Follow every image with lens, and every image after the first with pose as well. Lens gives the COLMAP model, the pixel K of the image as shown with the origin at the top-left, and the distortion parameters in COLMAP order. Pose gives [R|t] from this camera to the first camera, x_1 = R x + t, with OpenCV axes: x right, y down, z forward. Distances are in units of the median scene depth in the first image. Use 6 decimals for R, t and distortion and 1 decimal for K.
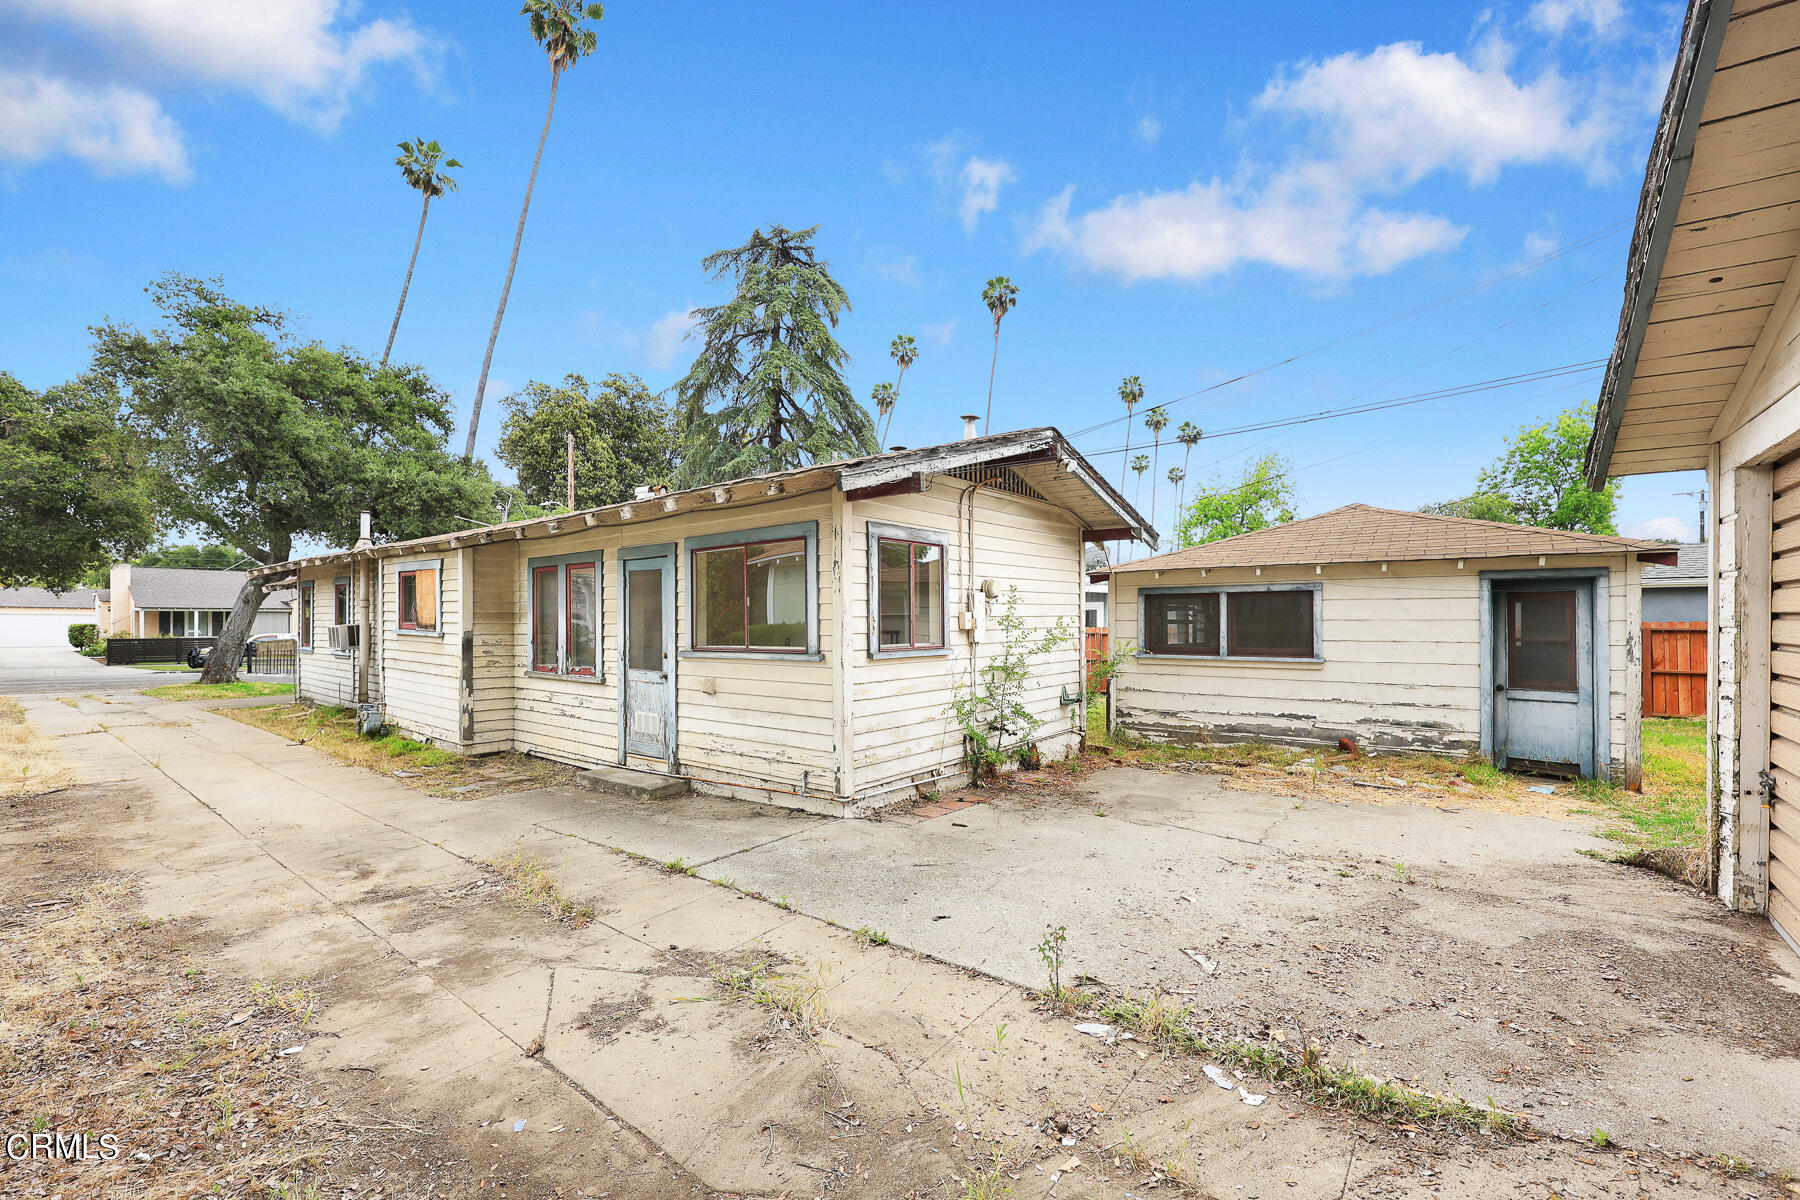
lens RADIAL K [[727.7, 0, 885.5], [0, 727.7, 621.8], [0, 0, 1]] dist [-0.002599, -0.000096]
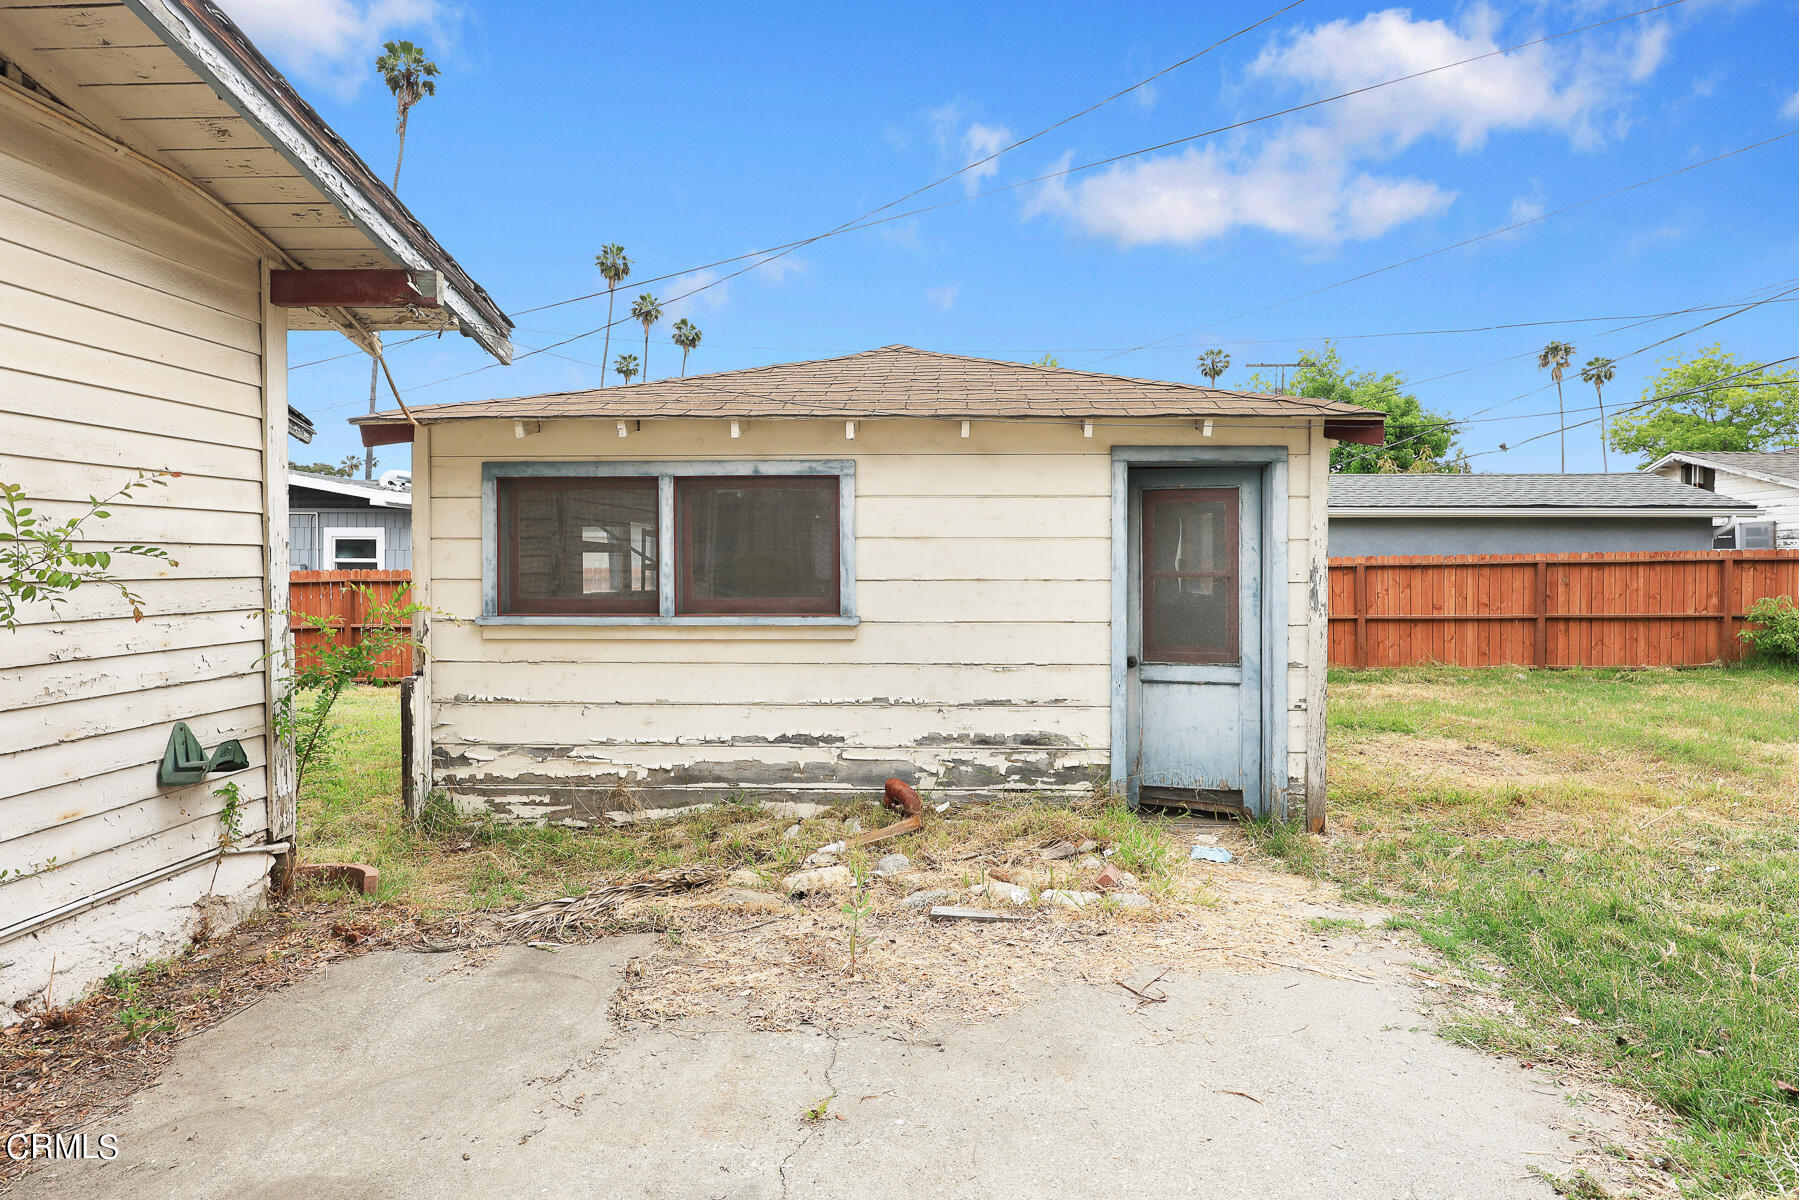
lens RADIAL K [[887.7, 0, 899.6], [0, 887.7, 591.0], [0, 0, 1]] dist [0.027301, 0.000683]
pose [[0.812564, -0.011377, 0.582762, 0.279222], [-0.001954, 0.999751, 0.022242, 0.019985], [-0.582869, -0.019211, 0.812339, 0.501032]]
